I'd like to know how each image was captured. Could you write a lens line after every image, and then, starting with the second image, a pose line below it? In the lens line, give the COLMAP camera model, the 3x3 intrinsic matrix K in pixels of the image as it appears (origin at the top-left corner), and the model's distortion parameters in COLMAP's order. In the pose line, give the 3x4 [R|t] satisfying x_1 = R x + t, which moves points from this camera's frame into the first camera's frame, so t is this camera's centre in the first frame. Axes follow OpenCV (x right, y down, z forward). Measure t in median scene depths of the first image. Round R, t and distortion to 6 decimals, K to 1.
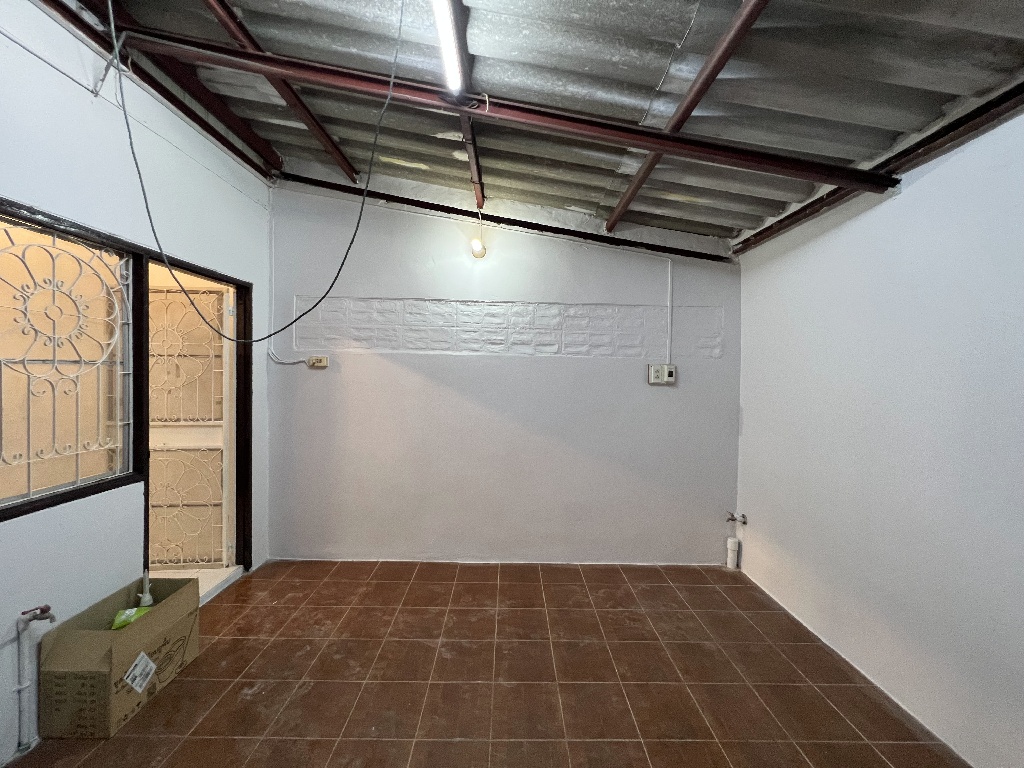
lens RADIAL K [[408.8, 0, 510.0], [0, 408.8, 380.3], [0, 0, 1]] dist [-0.002388, 0.001013]
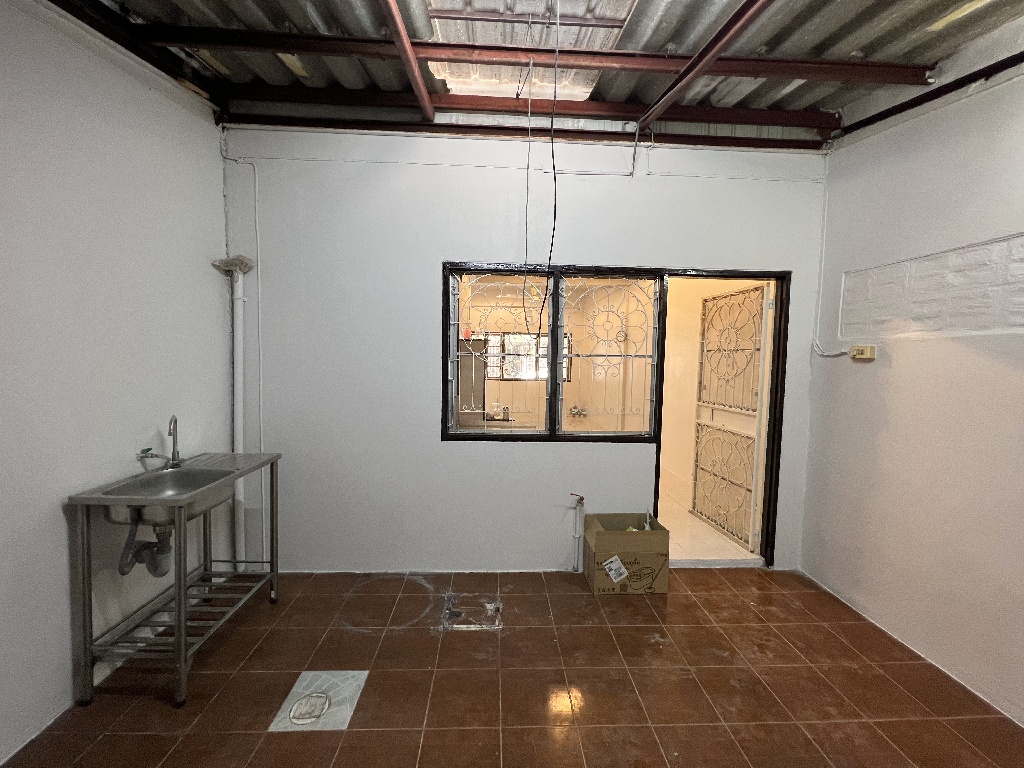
lens RADIAL K [[408.8, 0, 512.4], [0, 408.8, 381.0], [0, 0, 1]] dist [-0.002388, 0.001013]
pose [[0.041558, 0.045749, -0.998088, 0.303369], [-0.040171, 0.998220, 0.044083, -0.000068], [0.998328, 0.038262, 0.043322, 0.332275]]
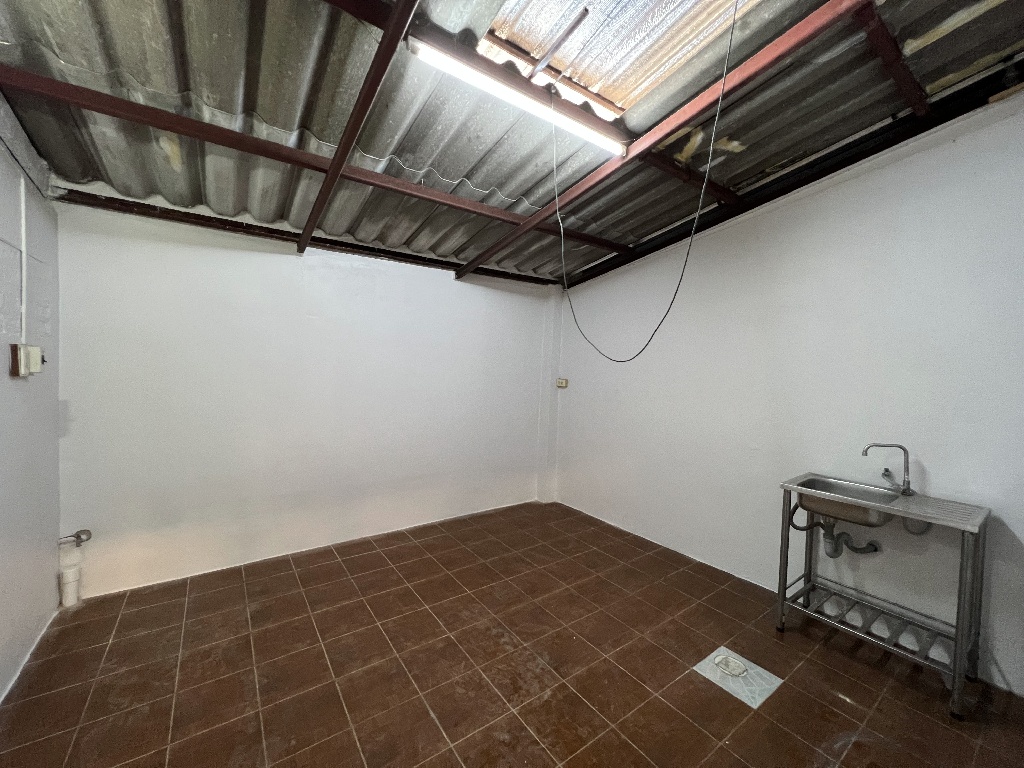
lens RADIAL K [[408.8, 0, 511.2], [0, 408.8, 381.5], [0, 0, 1]] dist [-0.002388, 0.001013]
pose [[-0.581332, -0.055511, 0.811771, -0.608063], [-0.018417, 0.998312, 0.055079, -0.032952], [-0.813458, 0.017069, -0.581373, 0.818677]]
